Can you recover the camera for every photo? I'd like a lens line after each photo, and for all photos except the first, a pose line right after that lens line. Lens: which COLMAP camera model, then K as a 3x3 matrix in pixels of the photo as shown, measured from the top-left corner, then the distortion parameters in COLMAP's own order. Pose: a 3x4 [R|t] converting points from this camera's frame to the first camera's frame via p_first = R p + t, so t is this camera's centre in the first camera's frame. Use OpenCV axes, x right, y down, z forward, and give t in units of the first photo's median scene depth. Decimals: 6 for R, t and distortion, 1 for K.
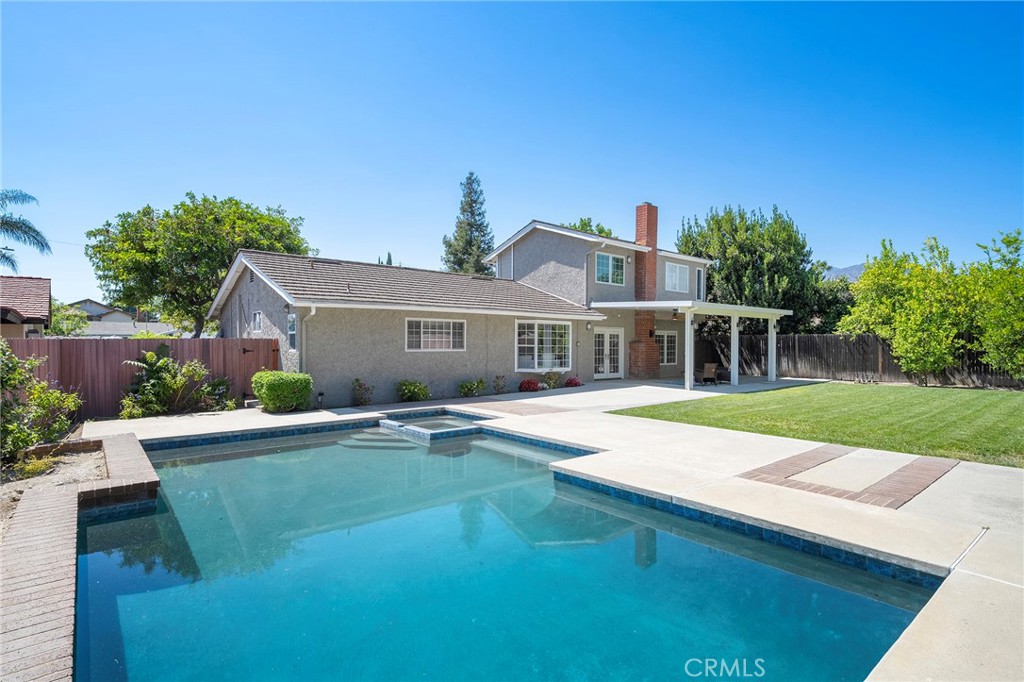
lens RADIAL K [[514.6, 0, 517.0], [0, 514.6, 345.4], [0, 0, 1]] dist [0.005546, 0.000391]
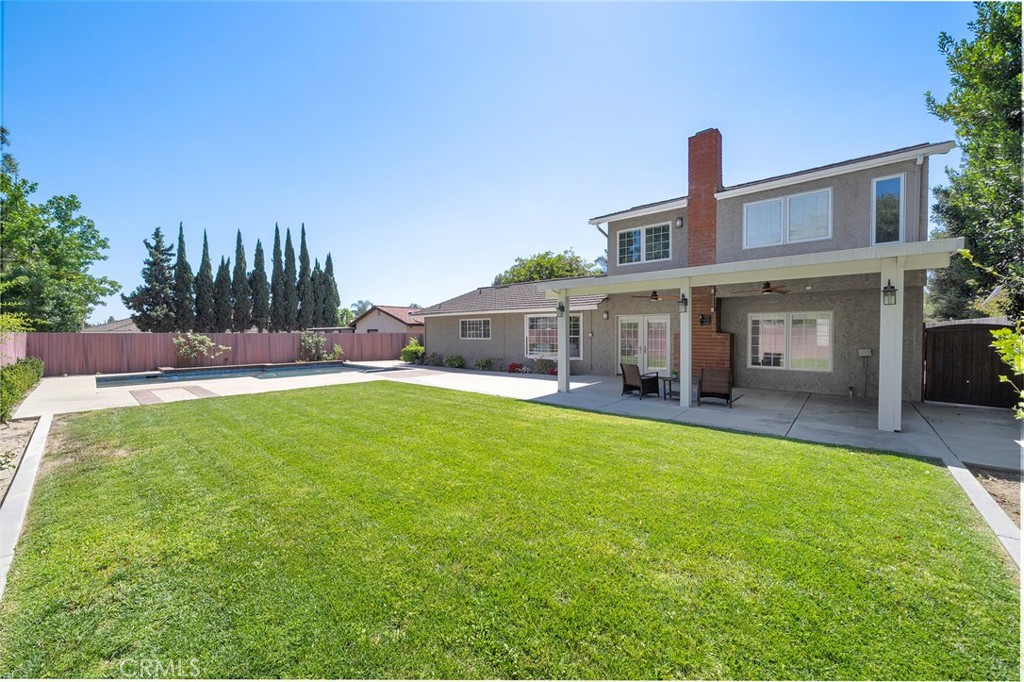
lens RADIAL K [[391.8, 0, 516.3], [0, 391.8, 339.3], [0, 0, 1]] dist [-0.002680, -0.000029]
pose [[0.157266, 0.020253, -0.987349, 0.941575], [0.006173, 0.999750, 0.021490, -0.012463], [0.987537, -0.009475, 0.157101, 0.843017]]
